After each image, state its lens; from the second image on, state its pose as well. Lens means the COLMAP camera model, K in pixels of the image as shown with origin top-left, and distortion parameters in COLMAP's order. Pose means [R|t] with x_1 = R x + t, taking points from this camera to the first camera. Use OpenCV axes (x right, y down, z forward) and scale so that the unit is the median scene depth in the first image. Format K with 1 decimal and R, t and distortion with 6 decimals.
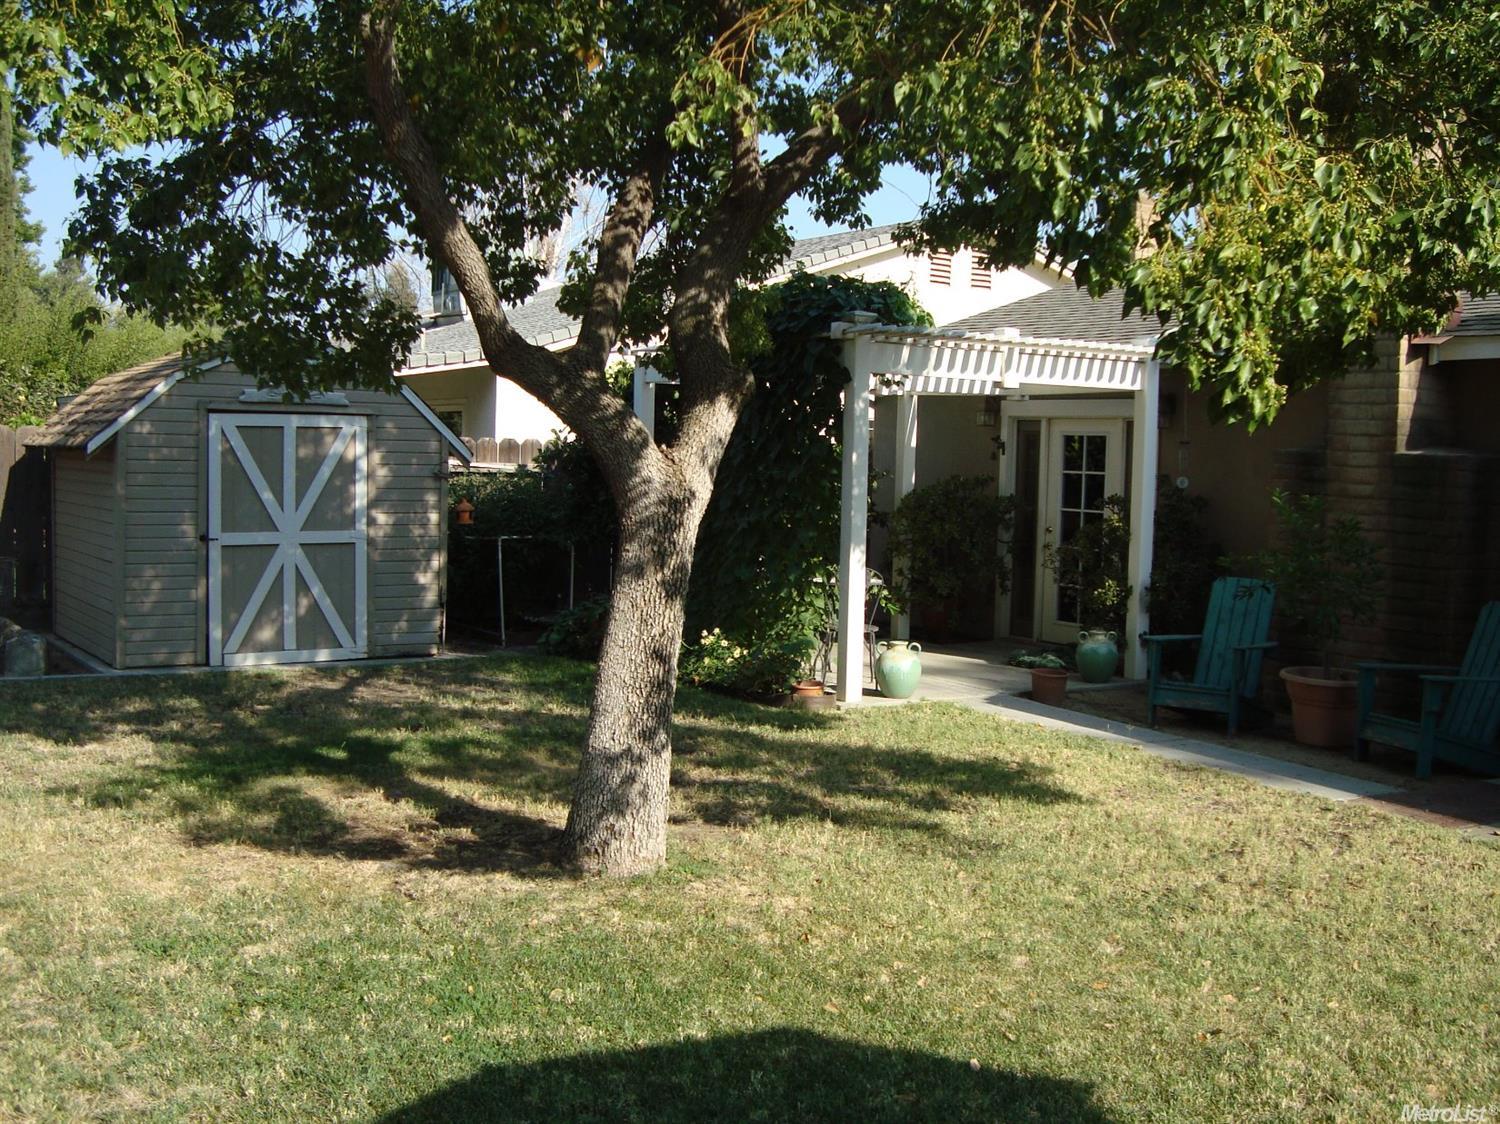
lens RADIAL K [[1660.8, 0, 771.3], [0, 1660.8, 539.3], [0, 0, 1]] dist [-0.126030, 0.112298]
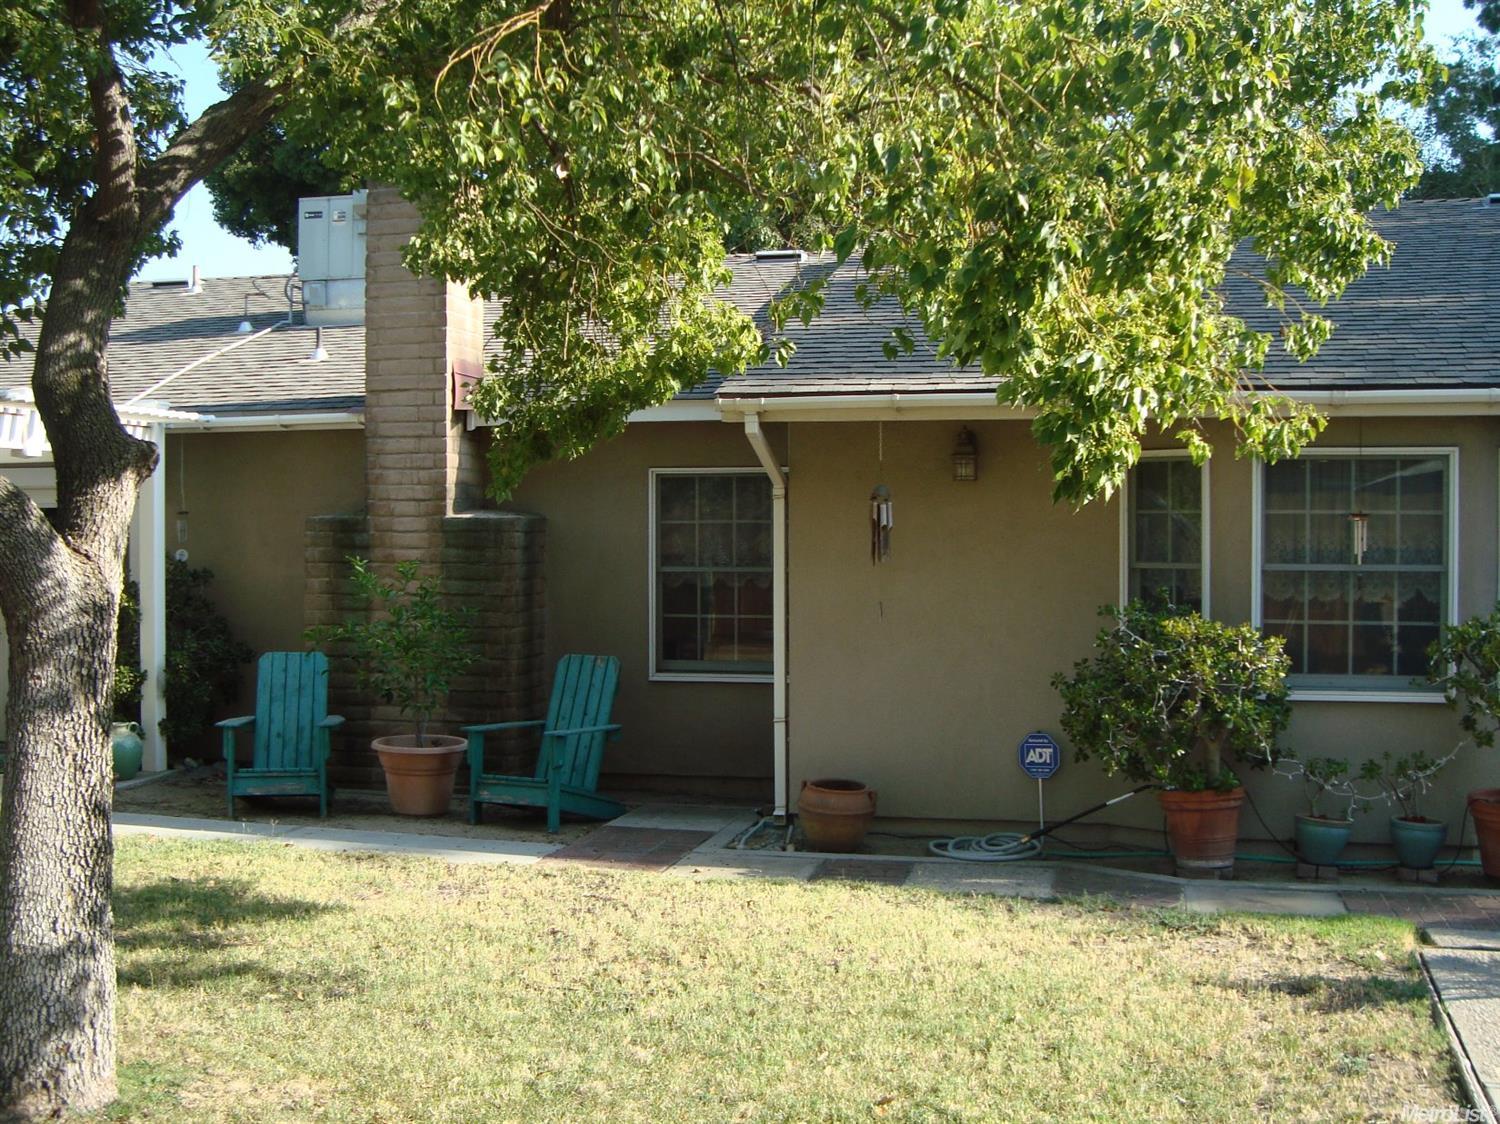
lens RADIAL K [[1660.8, 0, 771.3], [0, 1660.8, 539.3], [0, 0, 1]] dist [-0.126030, 0.112298]
pose [[0.722357, -0.034703, 0.690649, -0.169330], [0.060510, 0.998081, -0.013138, -0.012400], [-0.688867, 0.051281, 0.723071, 0.111416]]
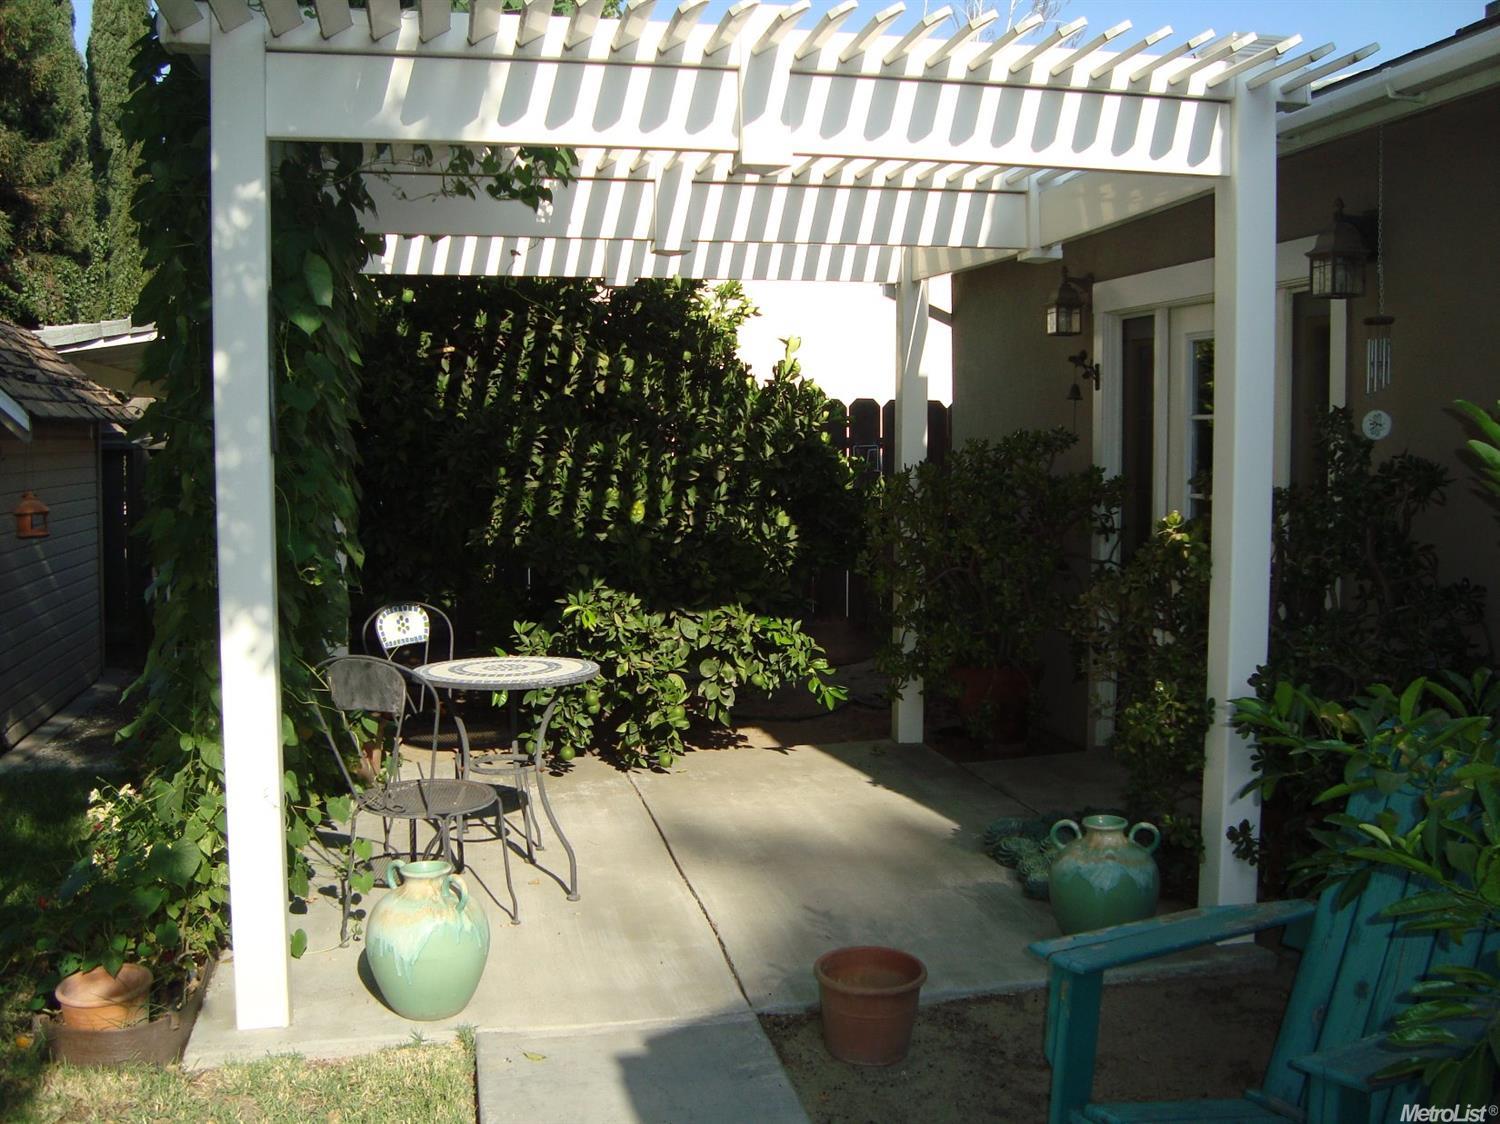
lens RADIAL K [[1505.2, 0, 750.0], [0, 1505.2, 562.0], [0, 0, 1]] dist [-0.126242, 0.002589]
pose [[0.937261, -0.000599, -0.348629, 0.260014], [0.006998, 0.999829, 0.017098, -0.010737], [0.348559, -0.018465, 0.937105, 0.707923]]
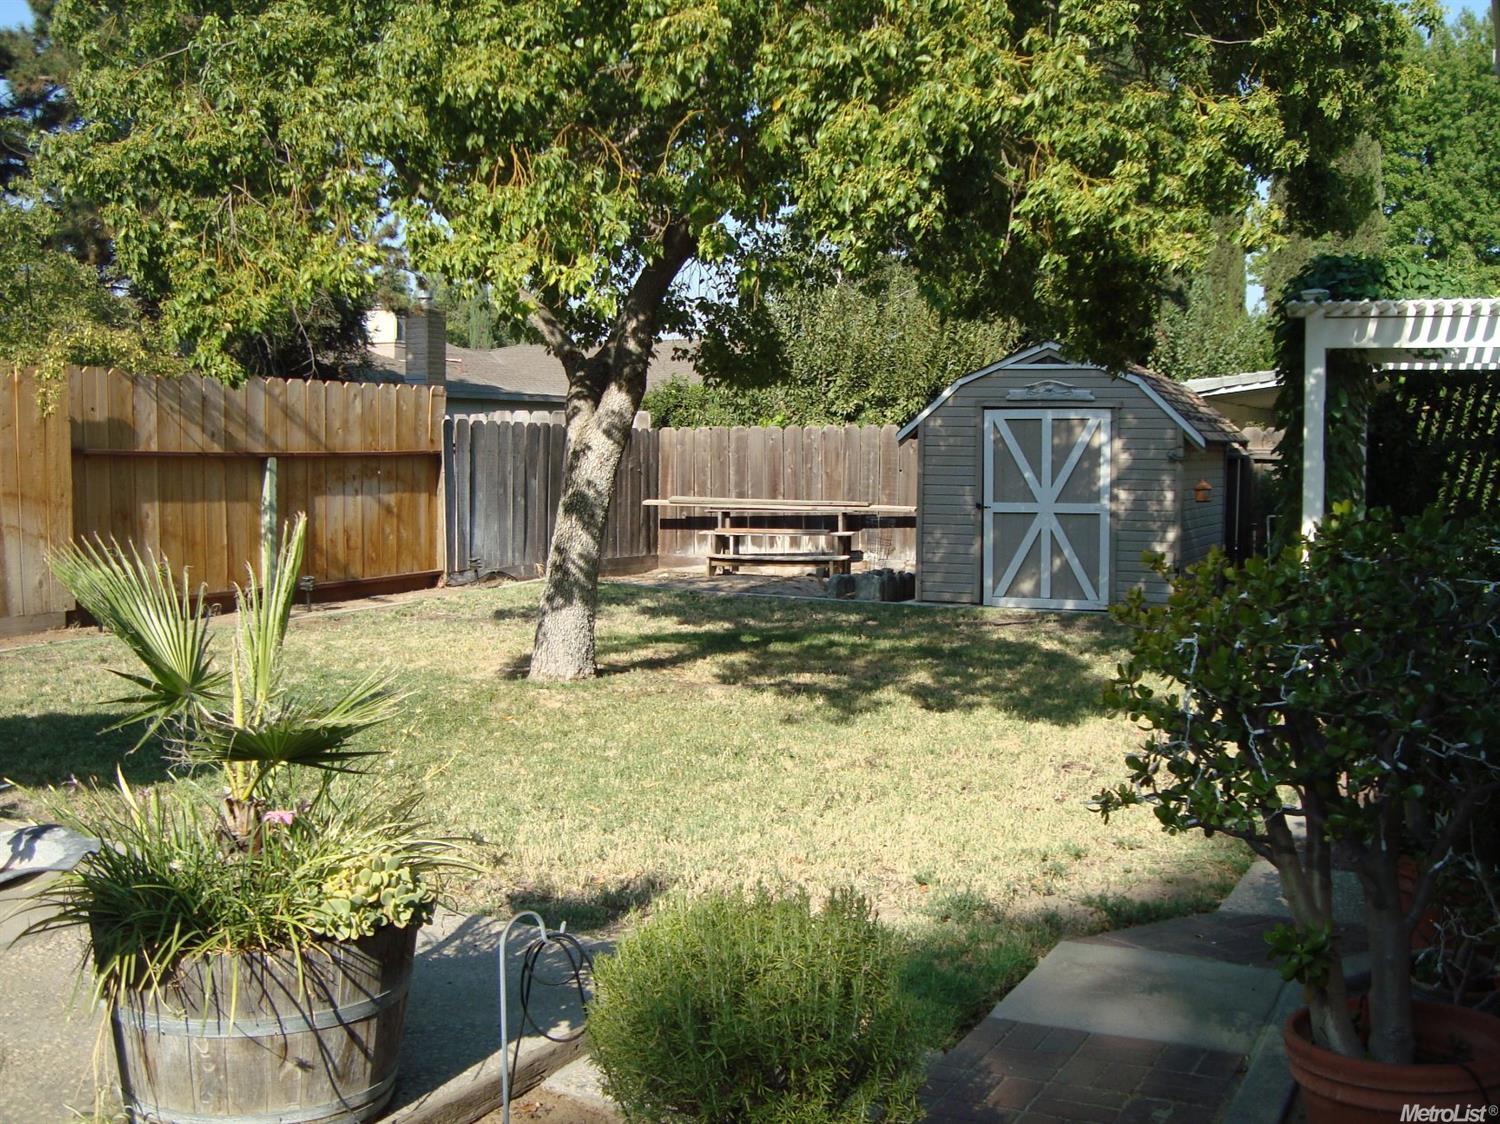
lens RADIAL K [[1660.8, 0, 771.3], [0, 1660.8, 539.3], [0, 0, 1]] dist [-0.126030, 0.112298]
pose [[0.539624, 0.025157, -0.841531, 0.708345], [-0.048102, 0.998842, -0.000986, 0.036398], [0.840531, 0.041011, 0.540209, 0.157656]]
